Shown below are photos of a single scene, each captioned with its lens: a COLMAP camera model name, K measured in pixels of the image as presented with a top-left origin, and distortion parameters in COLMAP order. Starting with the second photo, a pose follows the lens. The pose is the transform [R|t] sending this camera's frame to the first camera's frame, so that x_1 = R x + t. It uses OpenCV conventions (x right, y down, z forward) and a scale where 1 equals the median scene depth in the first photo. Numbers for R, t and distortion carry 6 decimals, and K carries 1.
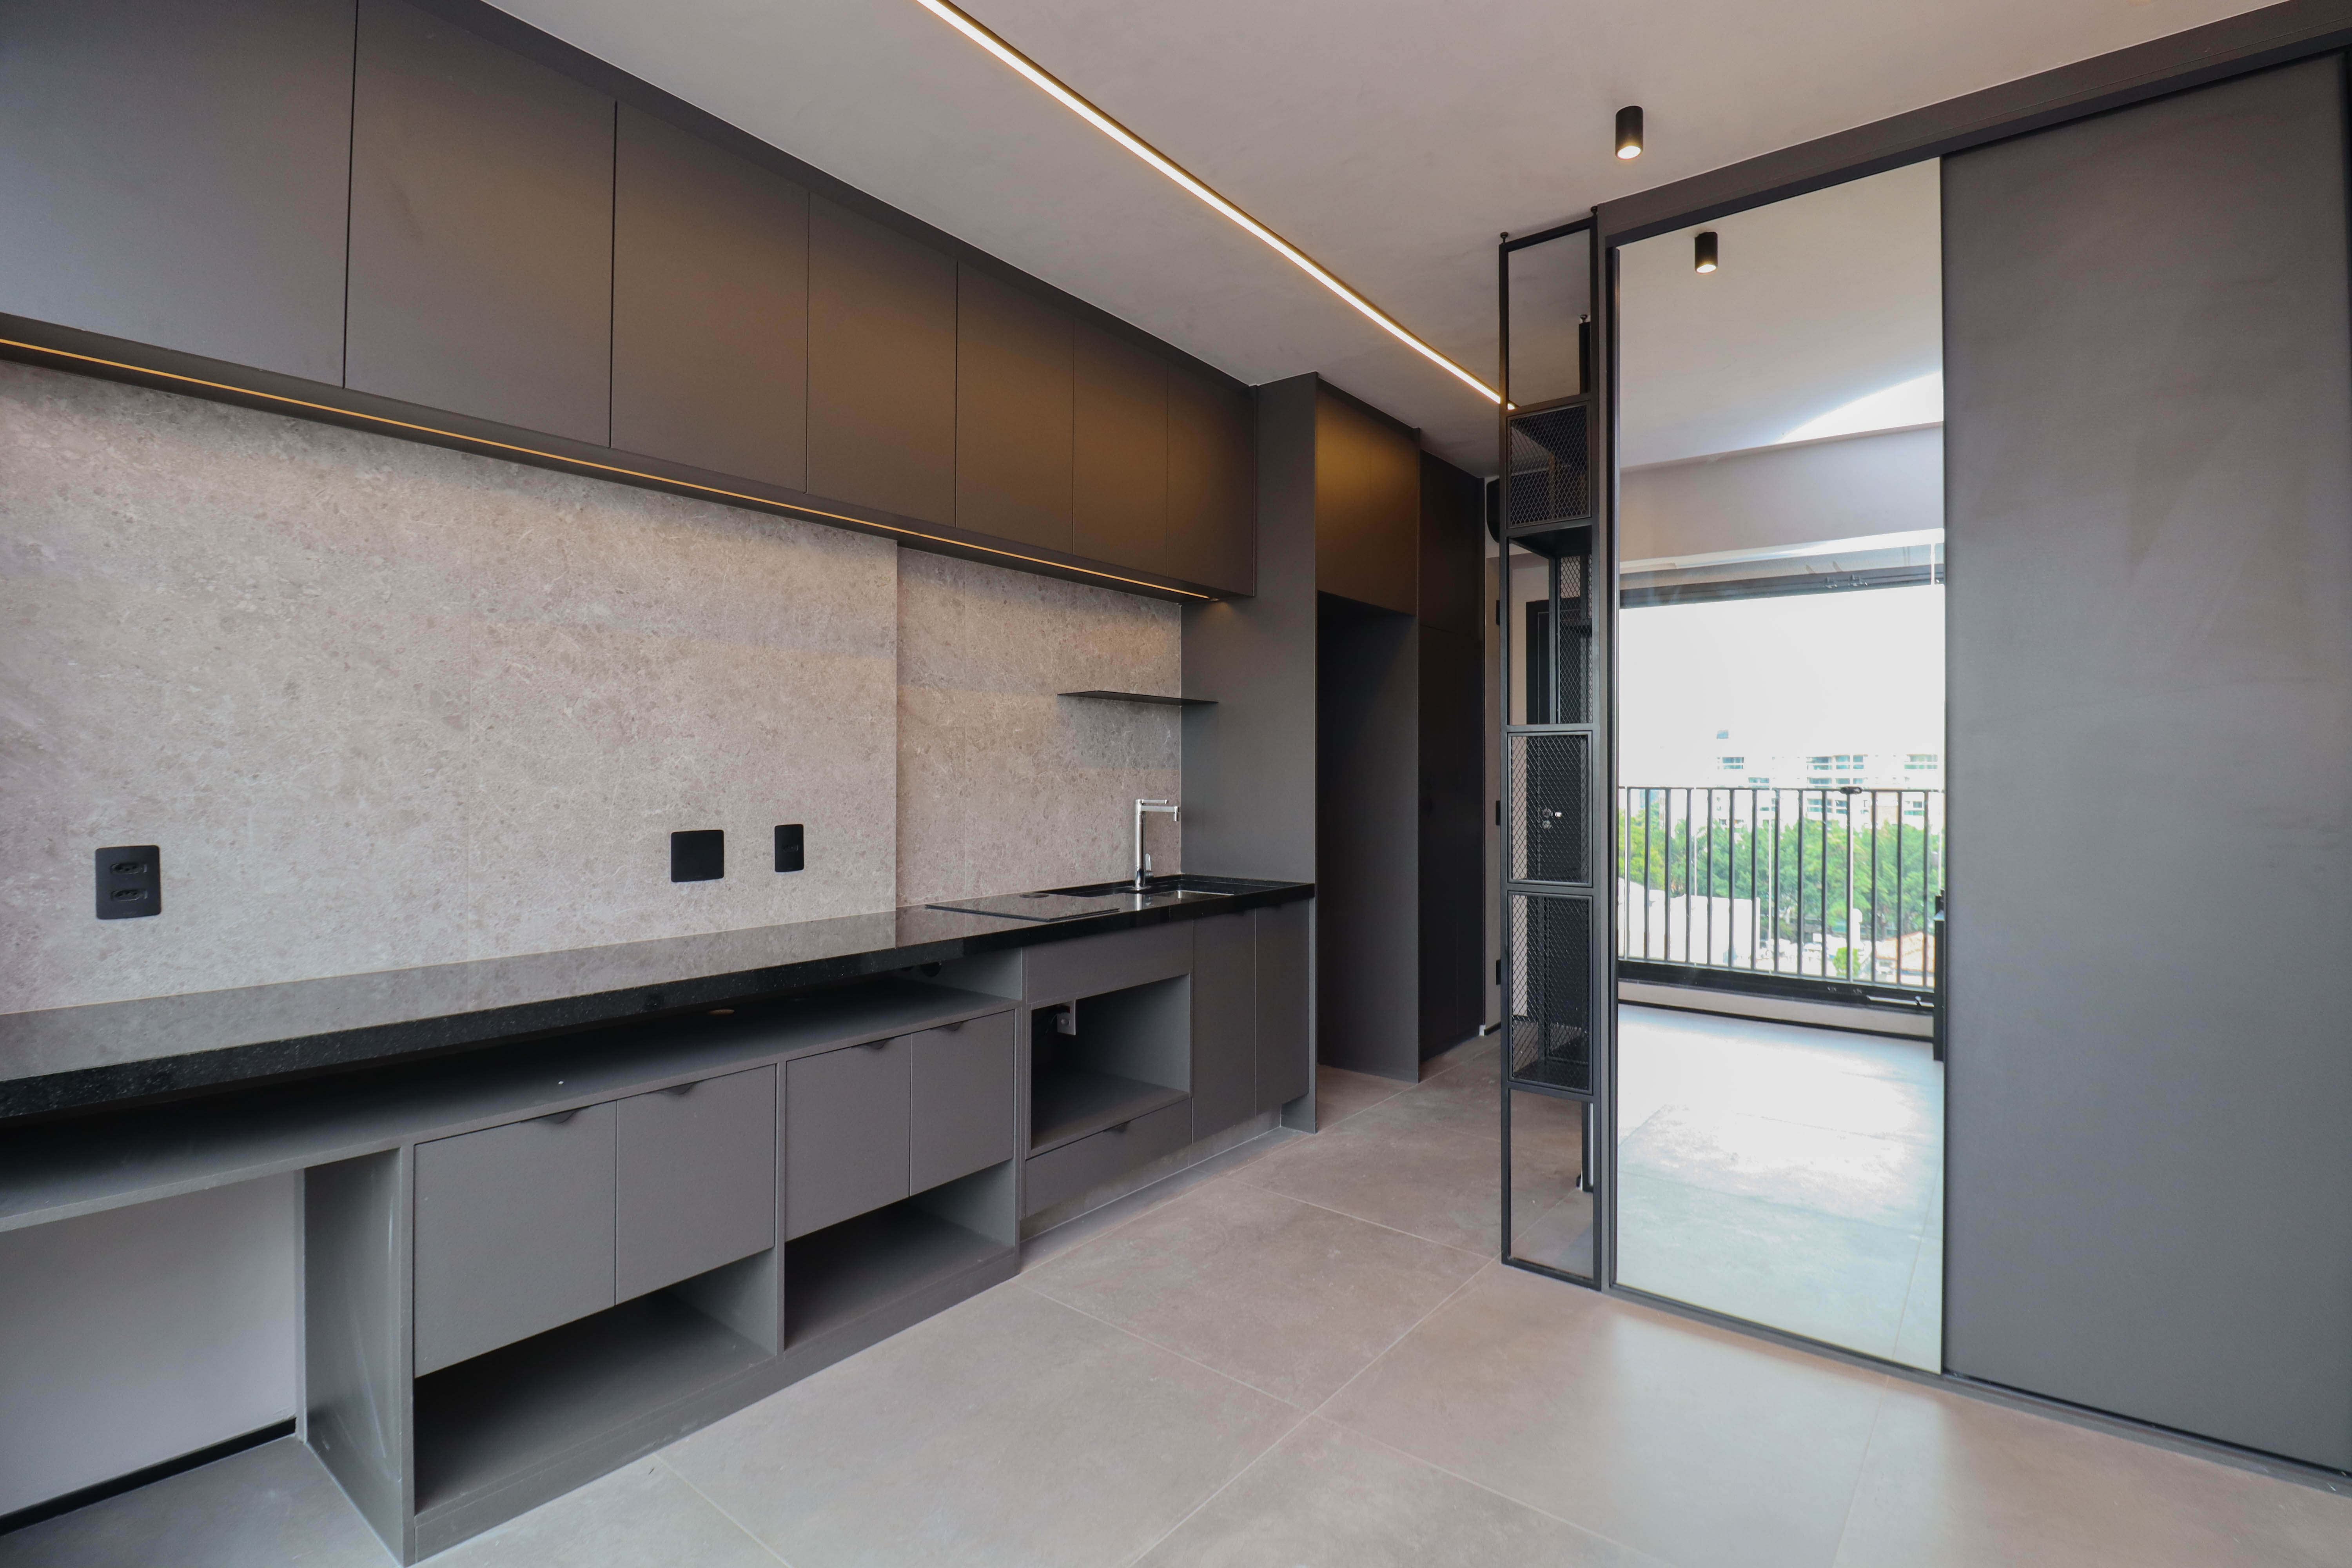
lens RADIAL K [[1104.8, 0, 1184.8], [0, 1104.8, 758.6], [0, 0, 1]] dist [0.002778, -0.014920]
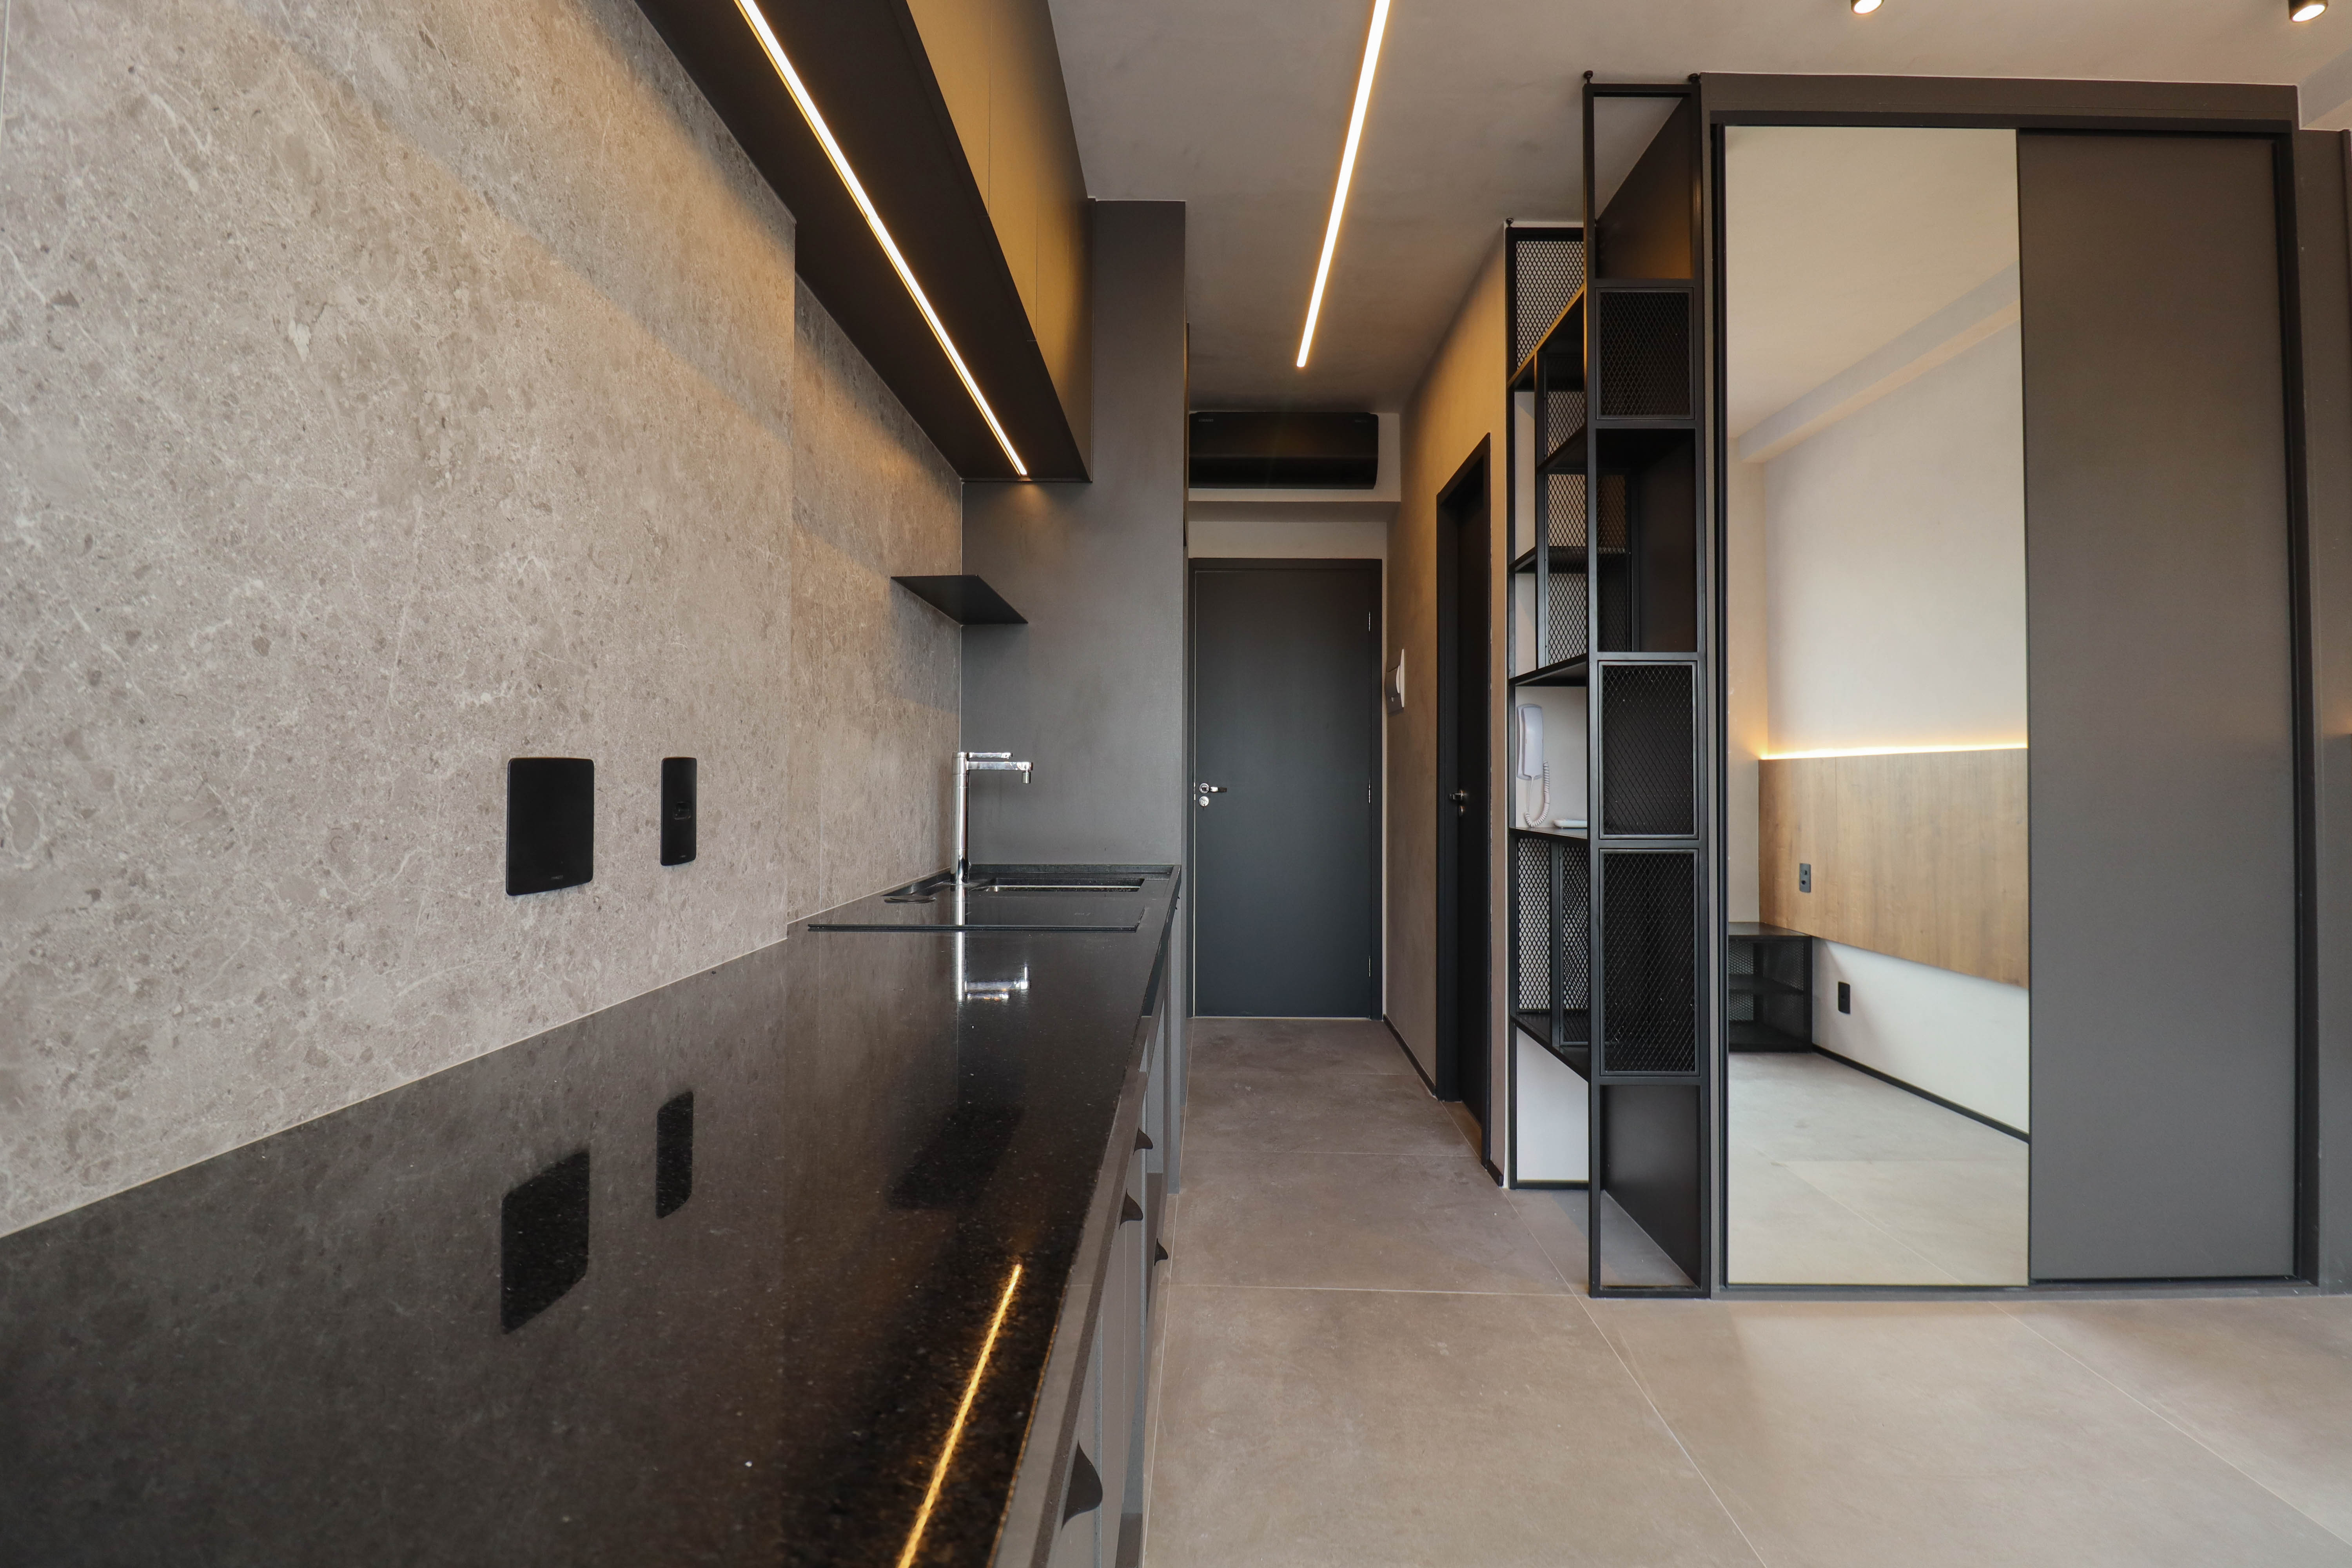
lens RADIAL K [[1102.7, 0, 1177.6], [0, 1102.7, 753.6], [0, 0, 1]] dist [0.001096, -0.013985]
pose [[0.792576, 0.016697, 0.609545, -0.494768], [-0.010345, 0.999849, -0.013937, 0.065589], [-0.609686, 0.004740, 0.792629, 0.556886]]
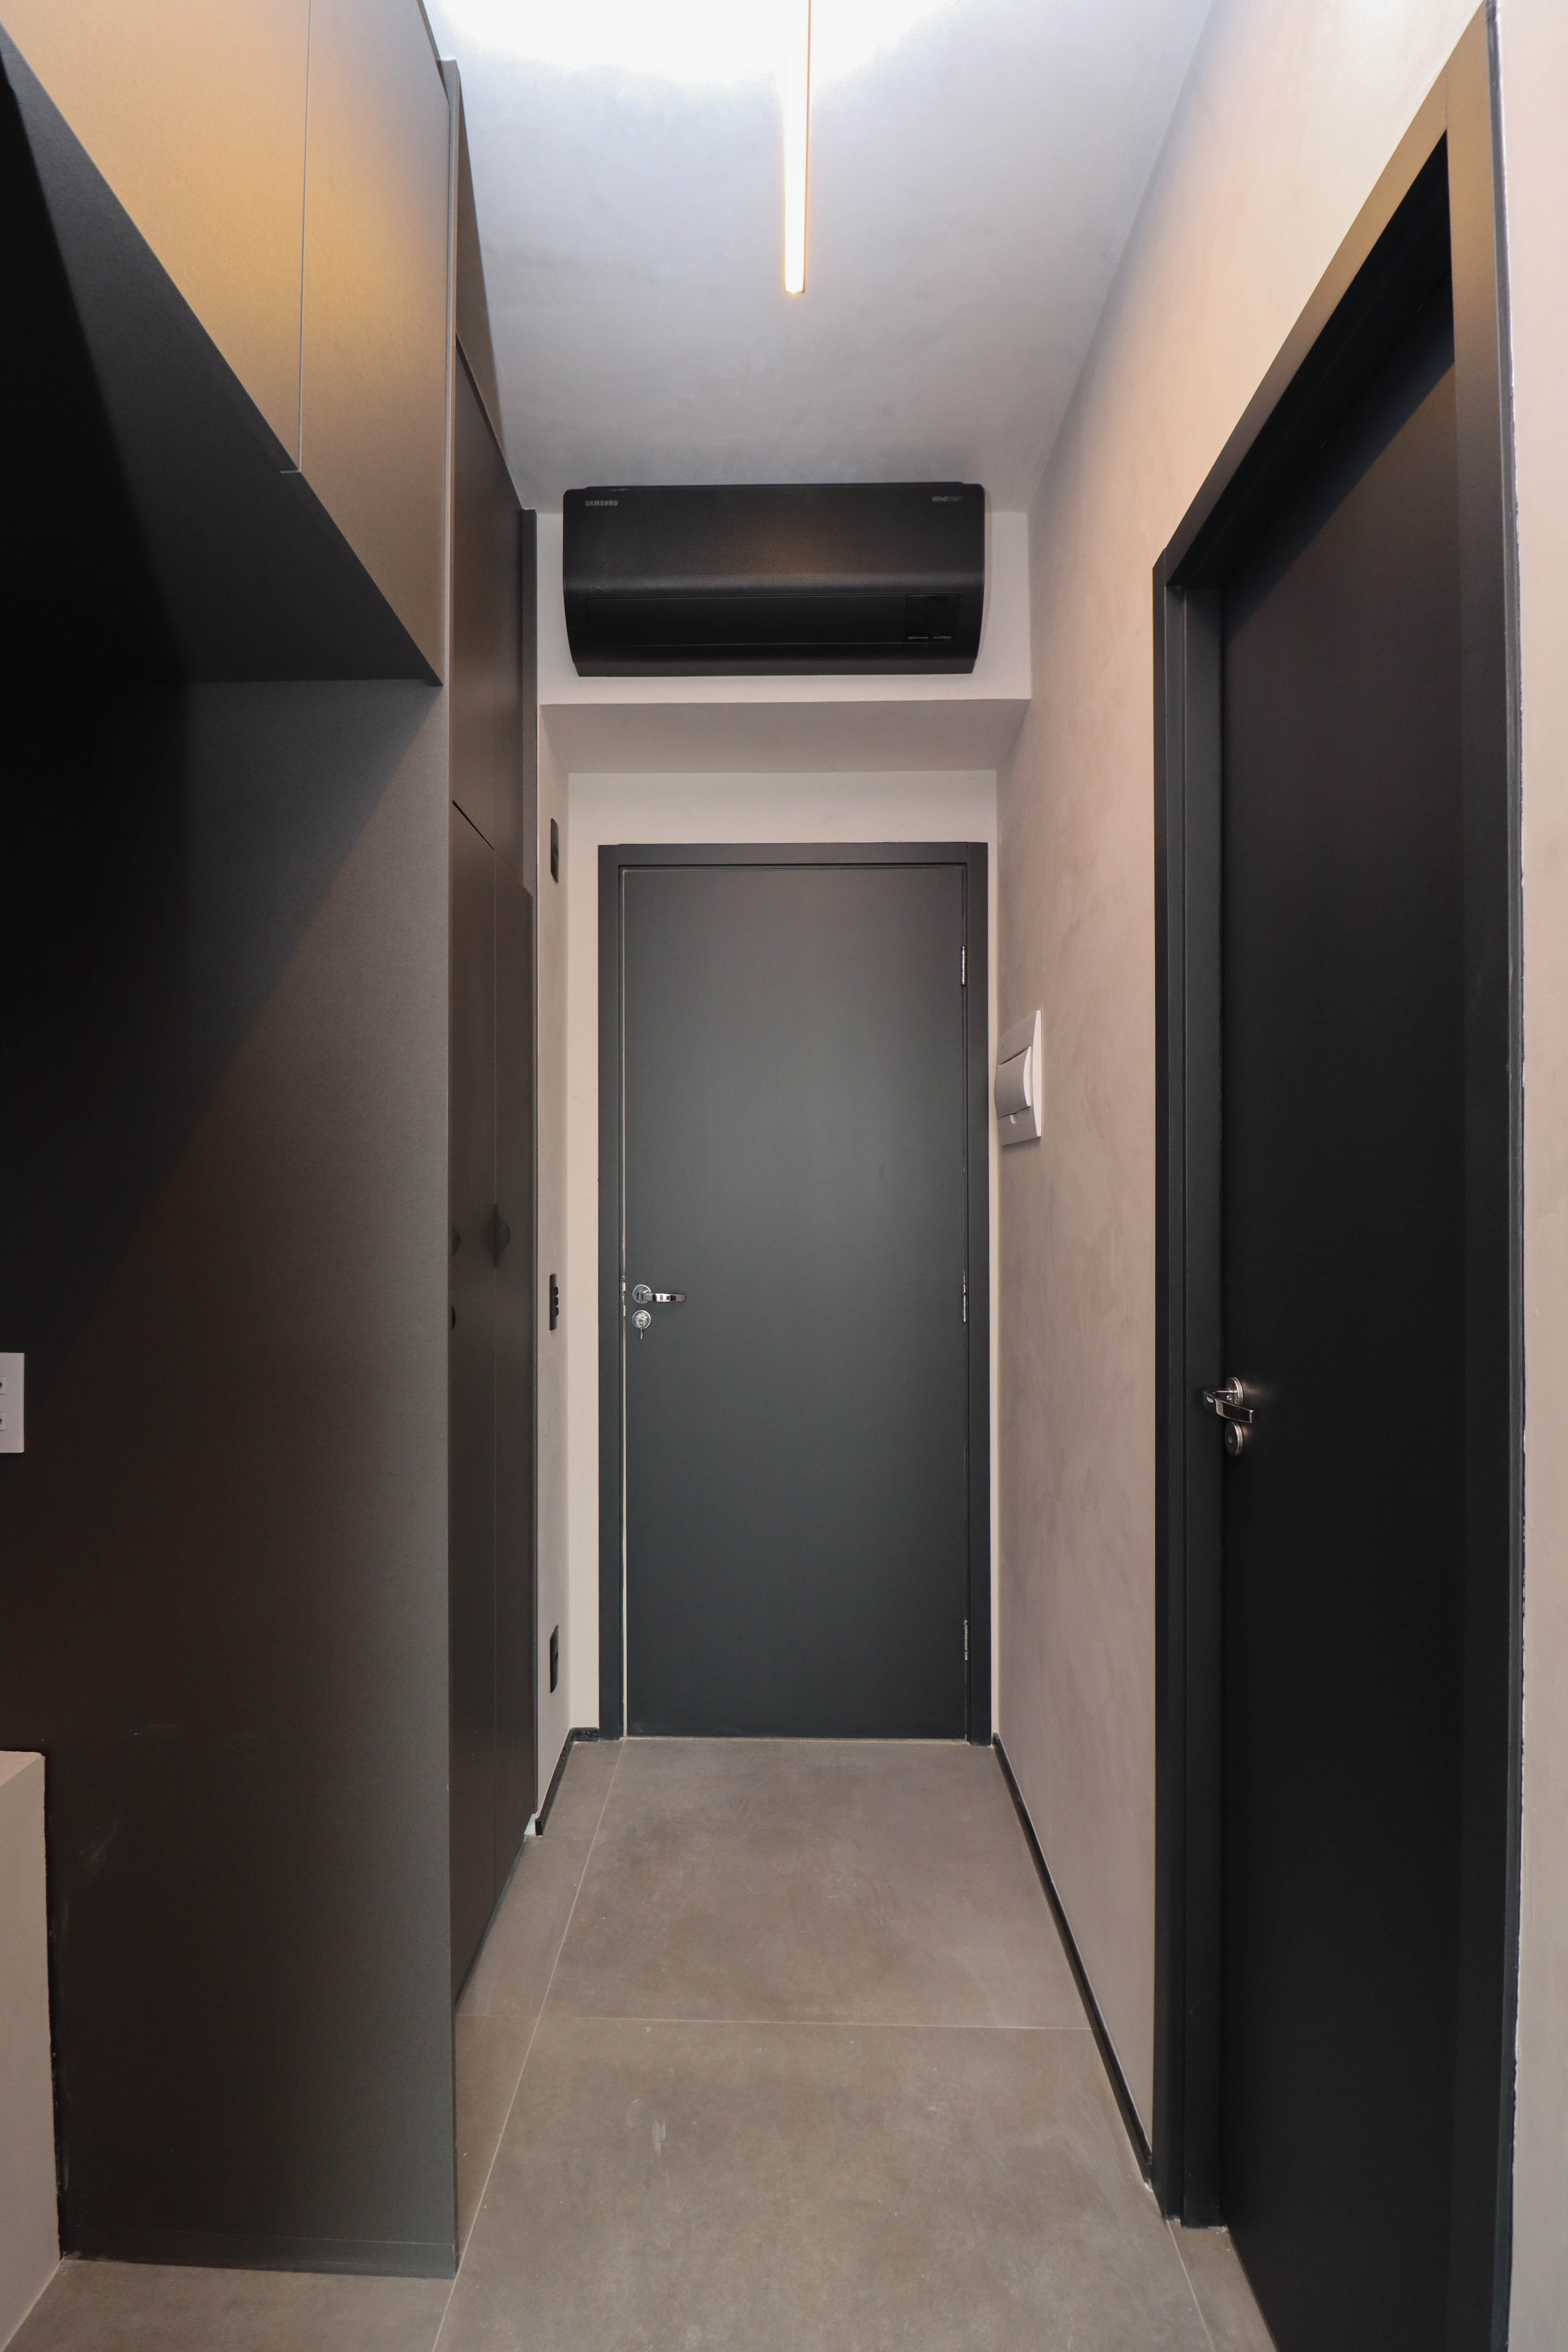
lens RADIAL K [[1076.3, 0, 747.7], [0, 1076.3, 1179.4], [0, 0, 1]] dist [0.010308, -0.017605]
pose [[0.803335, 0.002412, 0.595522, 0.173752], [-0.004081, 0.999991, 0.001455, -0.001724], [-0.595513, -0.003599, 0.803338, 1.181642]]
